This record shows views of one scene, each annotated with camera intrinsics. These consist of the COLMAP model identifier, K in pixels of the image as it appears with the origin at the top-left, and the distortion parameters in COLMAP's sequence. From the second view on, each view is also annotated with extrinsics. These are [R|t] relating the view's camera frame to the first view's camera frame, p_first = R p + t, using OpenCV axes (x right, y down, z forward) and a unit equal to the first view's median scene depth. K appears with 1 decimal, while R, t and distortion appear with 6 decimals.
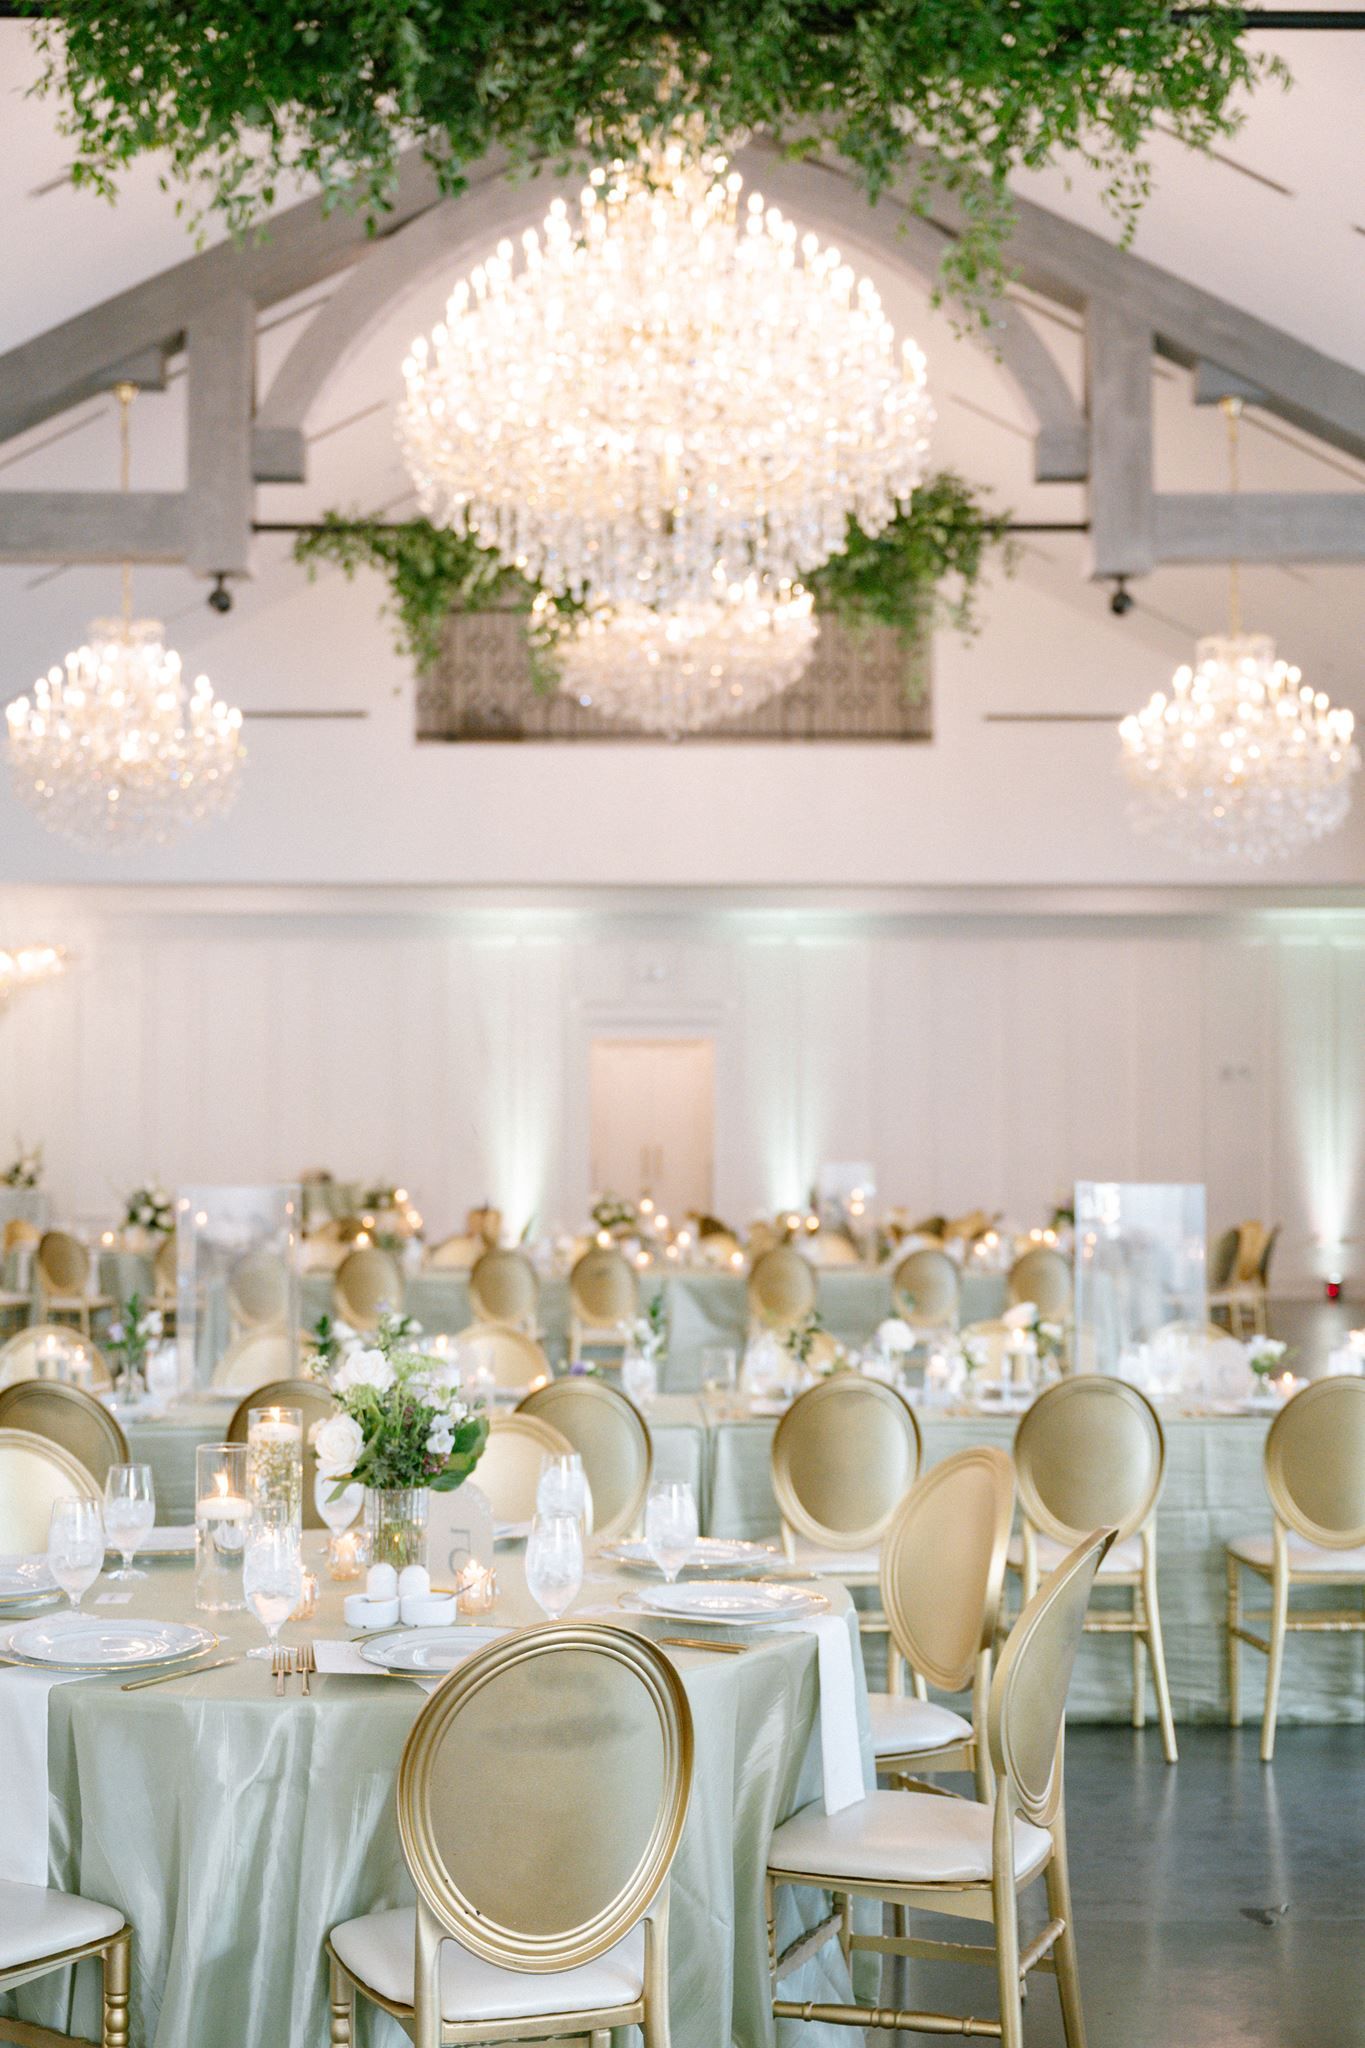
lens RADIAL K [[2659.6, 0, 682.5], [0, 2659.6, 1024.0], [0, 0, 1]] dist [0.004181, 0.051863]
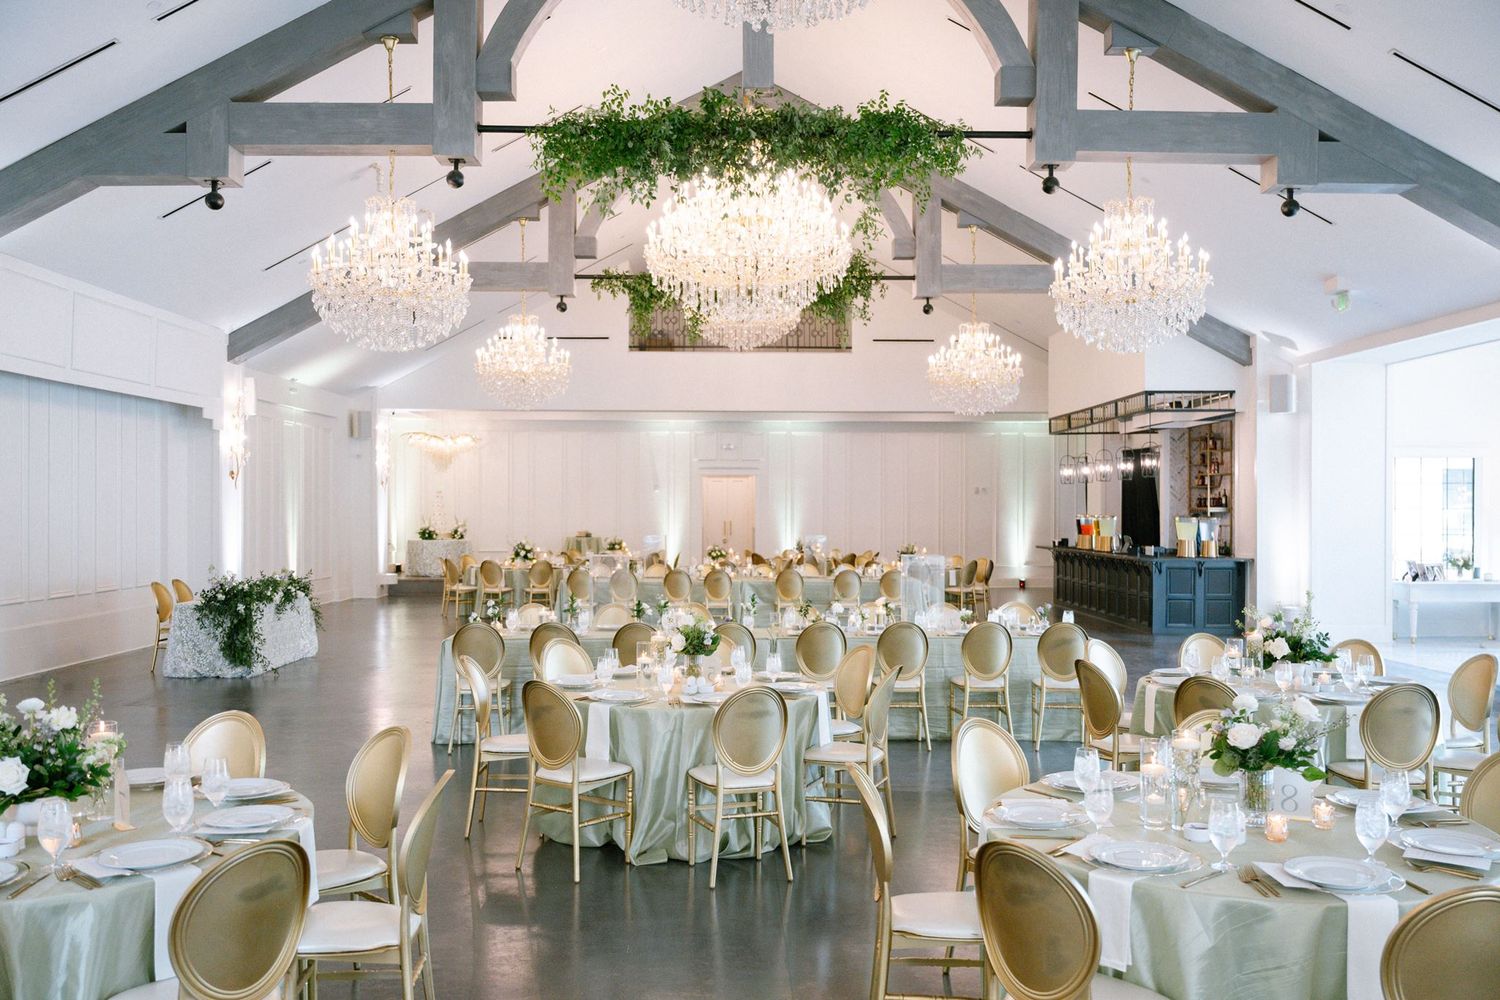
lens RADIAL K [[1186.4, 0, 750.0], [0, 1186.4, 500.0], [0, 0, 1]] dist [0.001106, -0.000168]
pose [[0.999951, 0.002634, 0.009560, -0.010185], [-0.002922, 0.999538, 0.030243, -0.014392], [-0.009476, -0.030270, 0.999497, -0.105437]]
